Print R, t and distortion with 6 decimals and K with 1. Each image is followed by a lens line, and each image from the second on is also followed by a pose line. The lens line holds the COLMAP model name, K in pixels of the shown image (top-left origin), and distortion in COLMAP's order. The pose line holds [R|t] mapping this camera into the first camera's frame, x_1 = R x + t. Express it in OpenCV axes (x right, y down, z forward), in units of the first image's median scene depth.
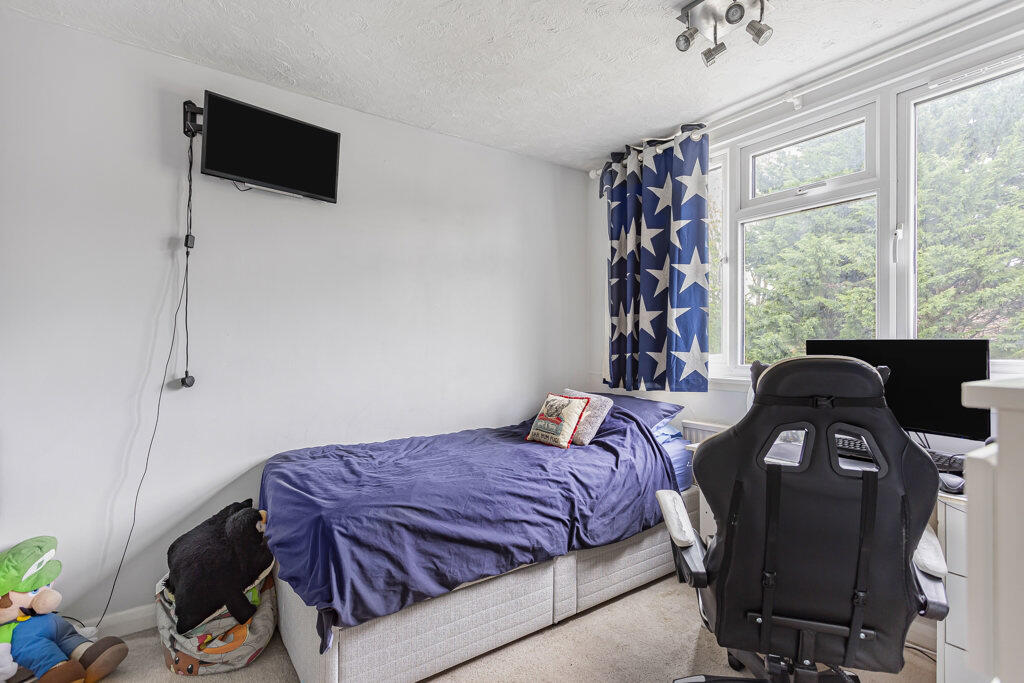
lens RADIAL K [[488.8, 0, 514.2], [0, 488.8, 348.0], [0, 0, 1]] dist [-0.000556, -0.000218]
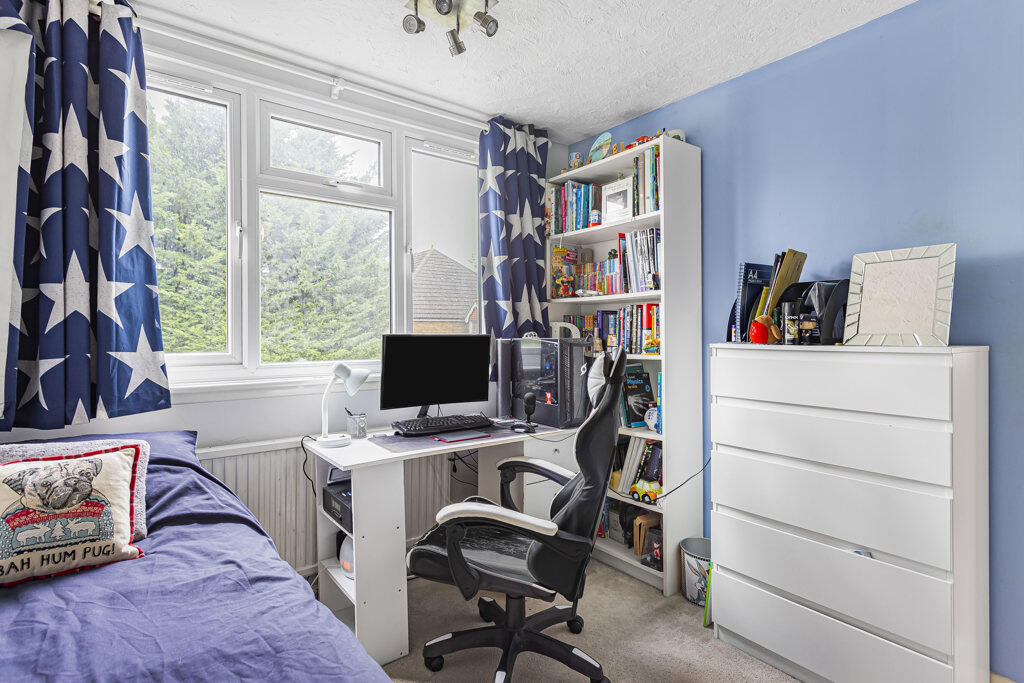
lens RADIAL K [[512.6, 0, 512.0], [0, 512.6, 341.5], [0, 0, 1]] dist [0.001931, 0.000406]
pose [[-0.073937, -0.008797, 0.997224, -0.361208], [0.009844, 0.999906, 0.009550, -0.006811], [-0.997214, 0.010522, -0.073844, 0.558976]]
